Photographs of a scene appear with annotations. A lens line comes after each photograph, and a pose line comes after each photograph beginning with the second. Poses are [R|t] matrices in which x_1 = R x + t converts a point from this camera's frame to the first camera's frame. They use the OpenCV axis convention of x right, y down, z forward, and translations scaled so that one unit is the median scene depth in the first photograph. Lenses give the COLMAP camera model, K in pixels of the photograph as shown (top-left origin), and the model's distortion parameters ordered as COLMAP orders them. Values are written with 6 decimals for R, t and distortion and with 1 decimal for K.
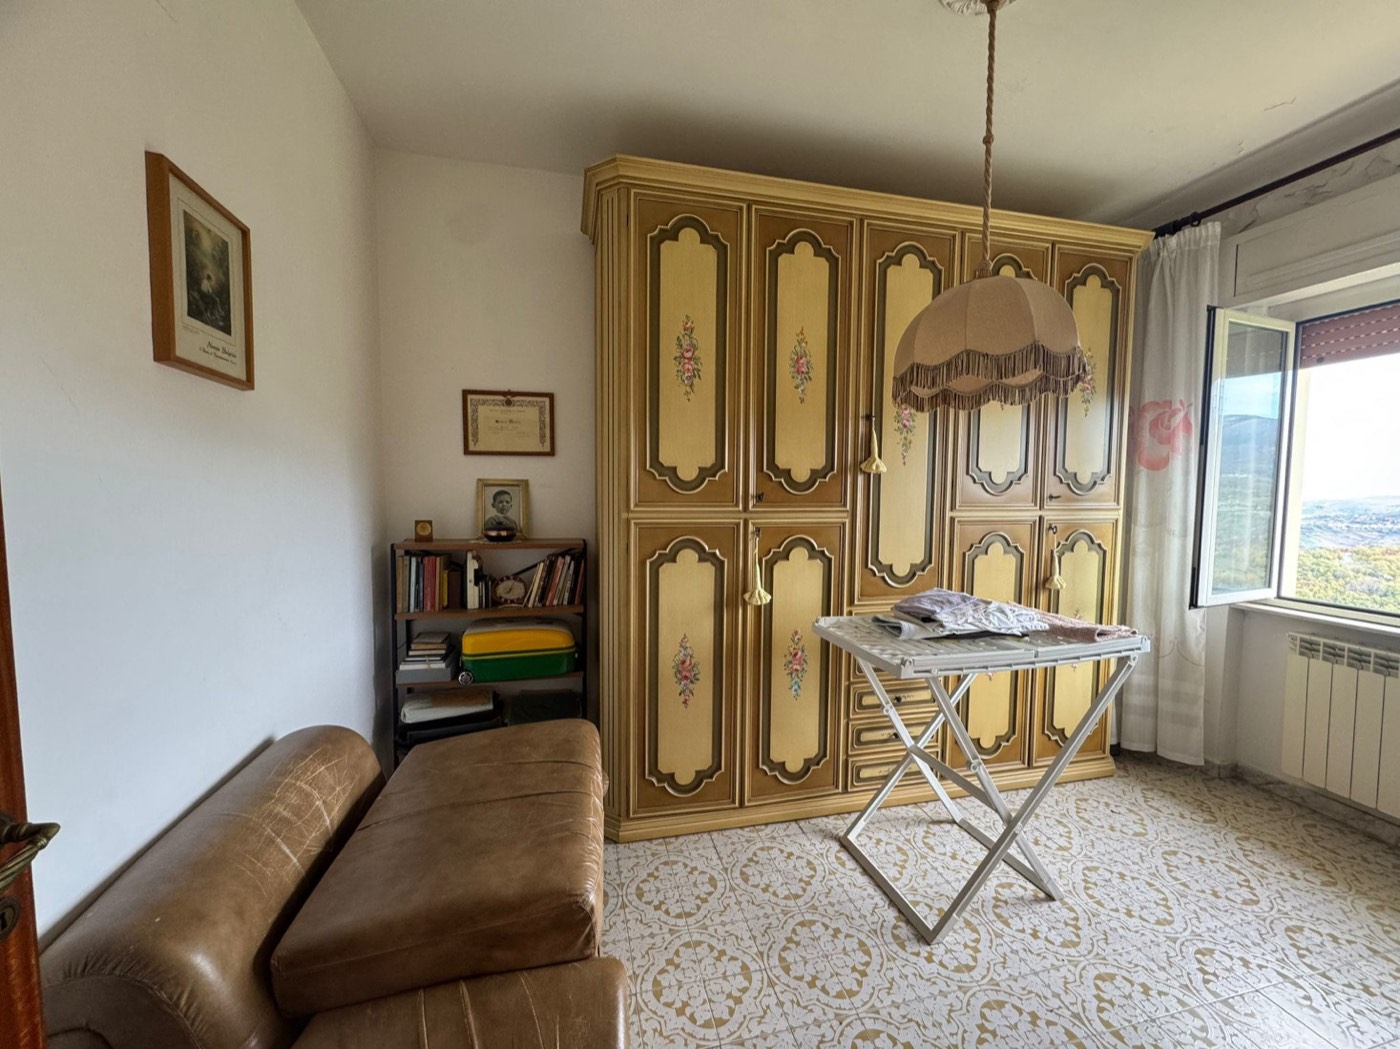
lens RADIAL K [[554.5, 0, 697.8], [0, 554.5, 516.6], [0, 0, 1]] dist [-0.003851, 0.000812]
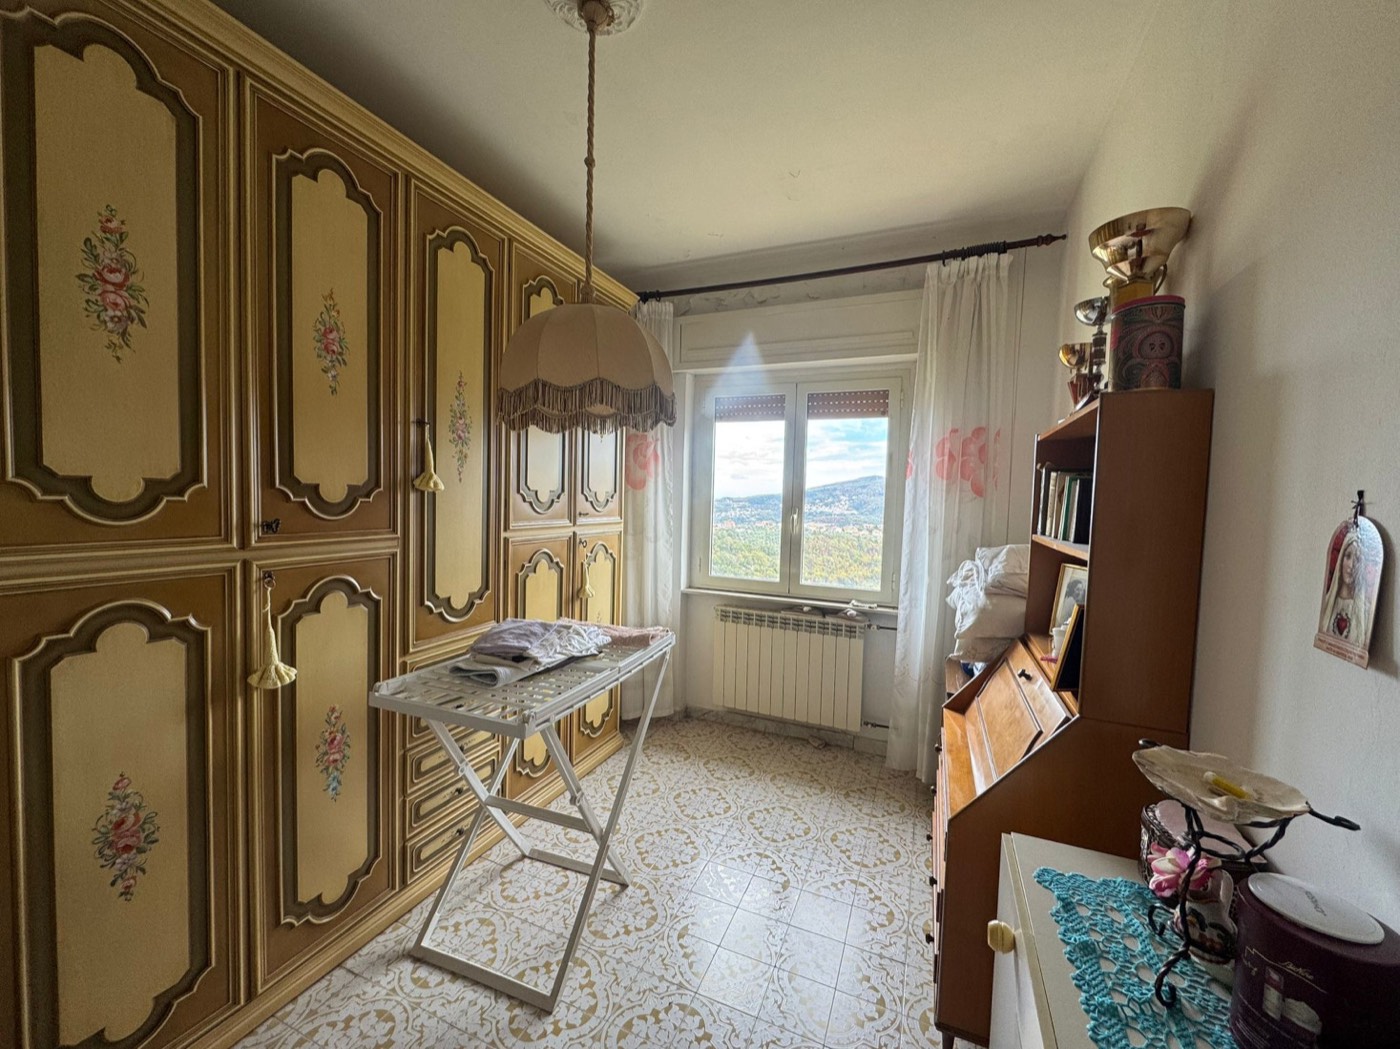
lens RADIAL K [[554.5, 0, 698.4], [0, 554.5, 520.4], [0, 0, 1]] dist [-0.003851, 0.000812]
pose [[0.598668, -0.025595, 0.800588, -0.111481], [0.018687, 0.999664, 0.017985, -0.043558], [-0.800779, 0.004194, 0.598945, 0.184312]]
